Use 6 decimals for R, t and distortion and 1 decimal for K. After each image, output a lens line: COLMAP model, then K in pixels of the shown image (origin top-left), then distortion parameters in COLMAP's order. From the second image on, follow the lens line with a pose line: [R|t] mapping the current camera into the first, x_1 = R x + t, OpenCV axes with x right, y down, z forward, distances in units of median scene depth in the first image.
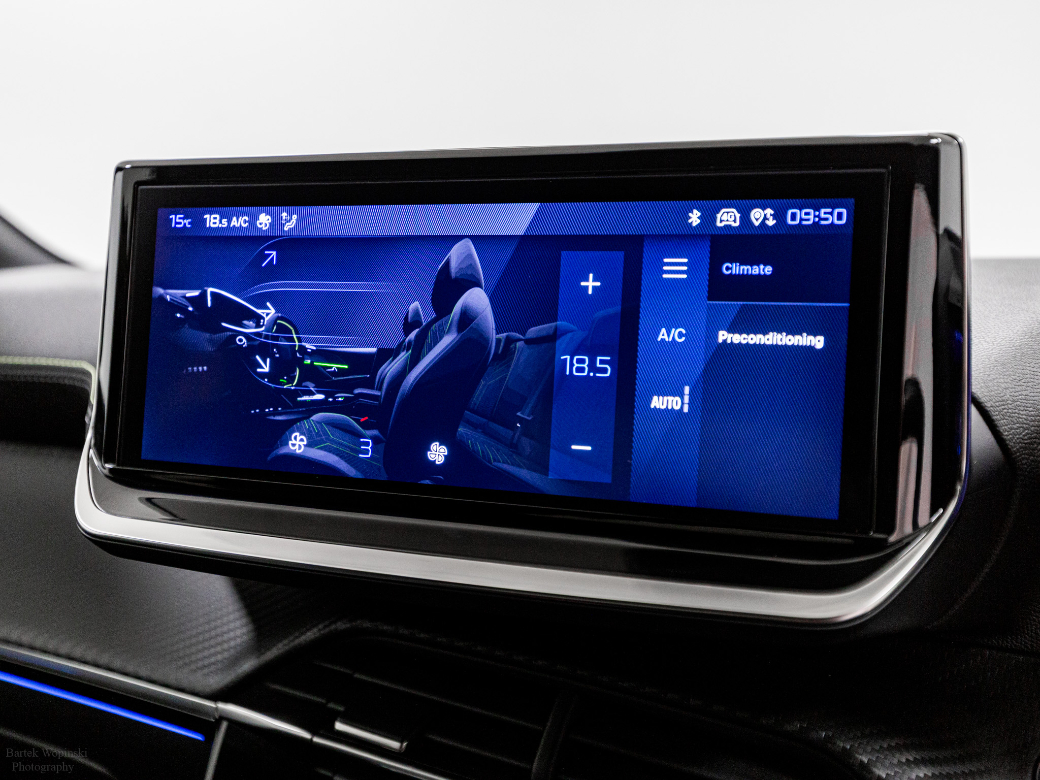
lens RADIAL K [[1147.7, 0, 531.3], [0, 1147.7, 367.0], [0, 0, 1]] dist [0.012549, 0.000000]
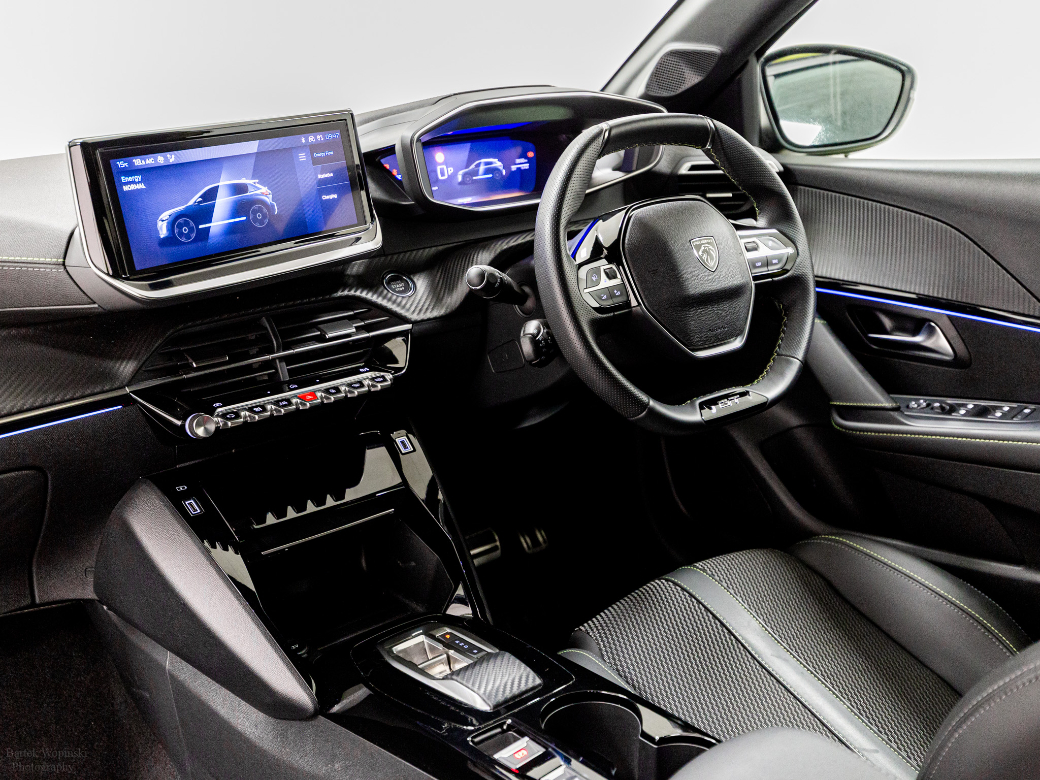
lens RADIAL K [[1147.7, 0, 521.8], [0, 1147.7, 382.6], [0, 0, 1]] dist [0.012549, 0.000000]
pose [[0.312868, -0.298733, 0.901594, -2.338964], [0.153519, 0.952673, 0.262383, -0.199704], [-0.937307, 0.056321, 0.343923, -0.521452]]
